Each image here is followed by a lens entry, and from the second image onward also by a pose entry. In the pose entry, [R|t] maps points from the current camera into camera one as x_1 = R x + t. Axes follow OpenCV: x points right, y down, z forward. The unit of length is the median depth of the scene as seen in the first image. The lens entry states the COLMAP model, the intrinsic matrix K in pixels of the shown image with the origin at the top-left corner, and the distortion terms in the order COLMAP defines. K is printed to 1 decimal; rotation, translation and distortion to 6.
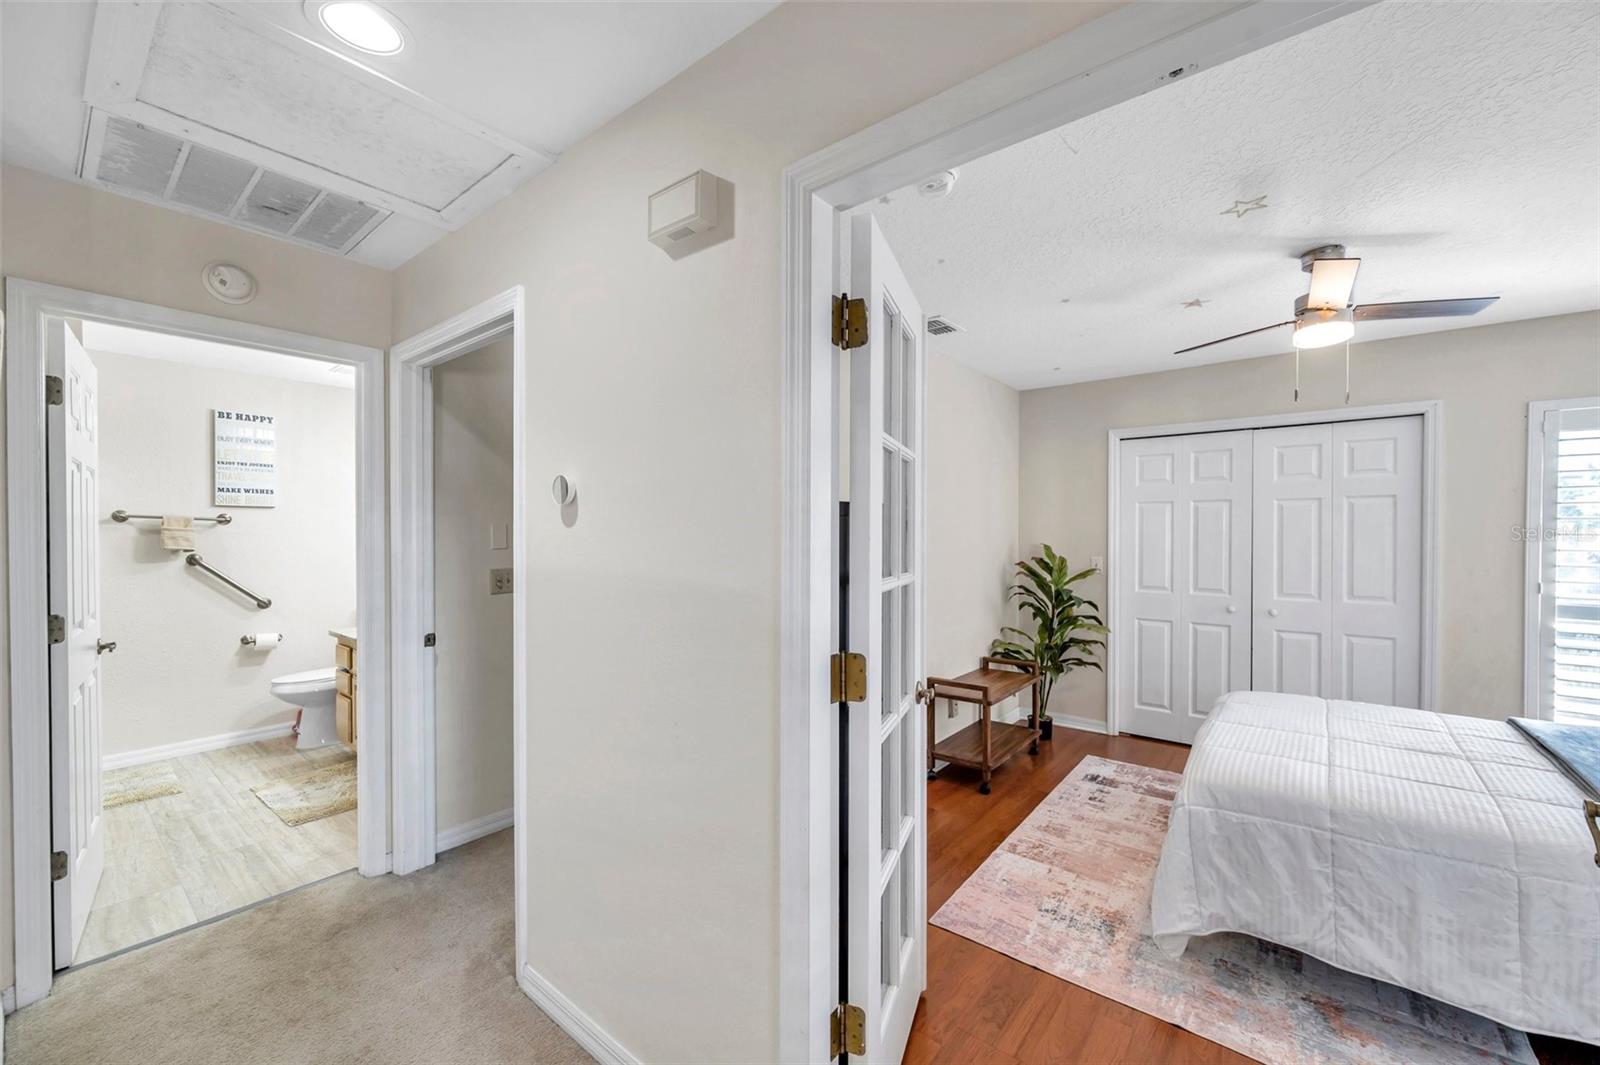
lens RADIAL K [[634.1, 0, 799.7], [0, 634.1, 541.5], [0, 0, 1]] dist [0.000515, -0.000492]
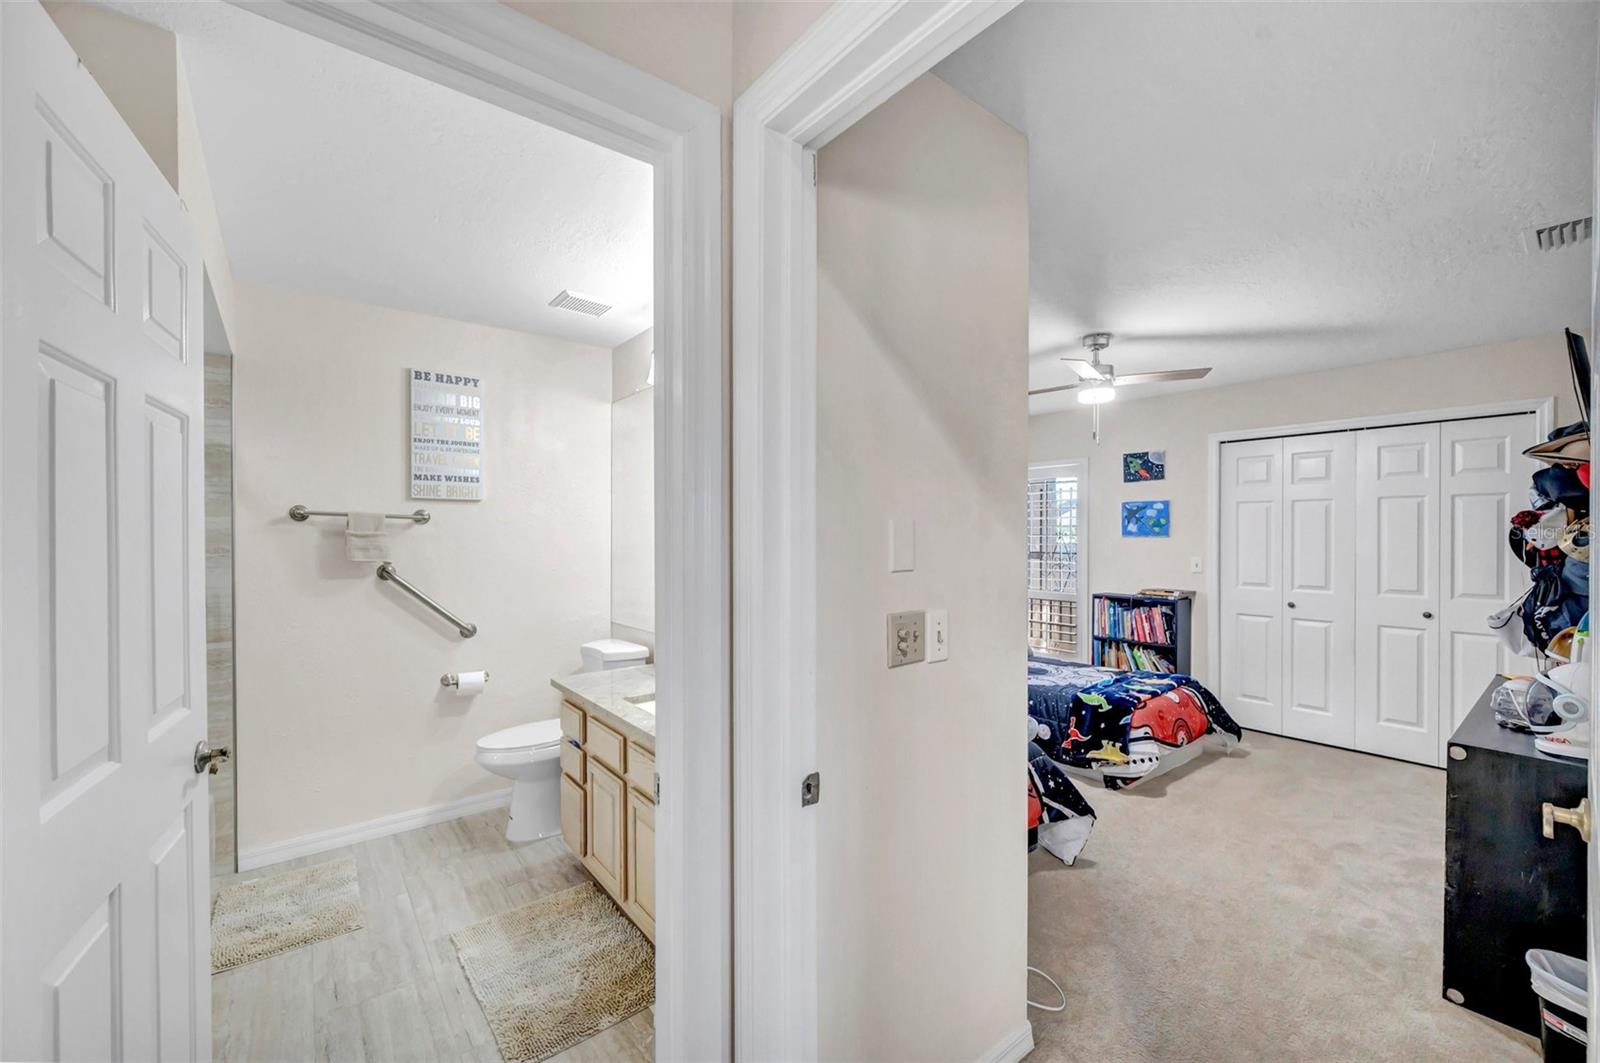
lens RADIAL K [[634.1, 0, 800.7], [0, 634.1, 535.4], [0, 0, 1]] dist [0.000515, -0.000492]
pose [[0.977254, -0.002779, -0.212056, -0.323679], [0.001481, 0.999979, -0.006280, -0.008536], [0.212069, 0.005823, 0.977237, 0.376729]]
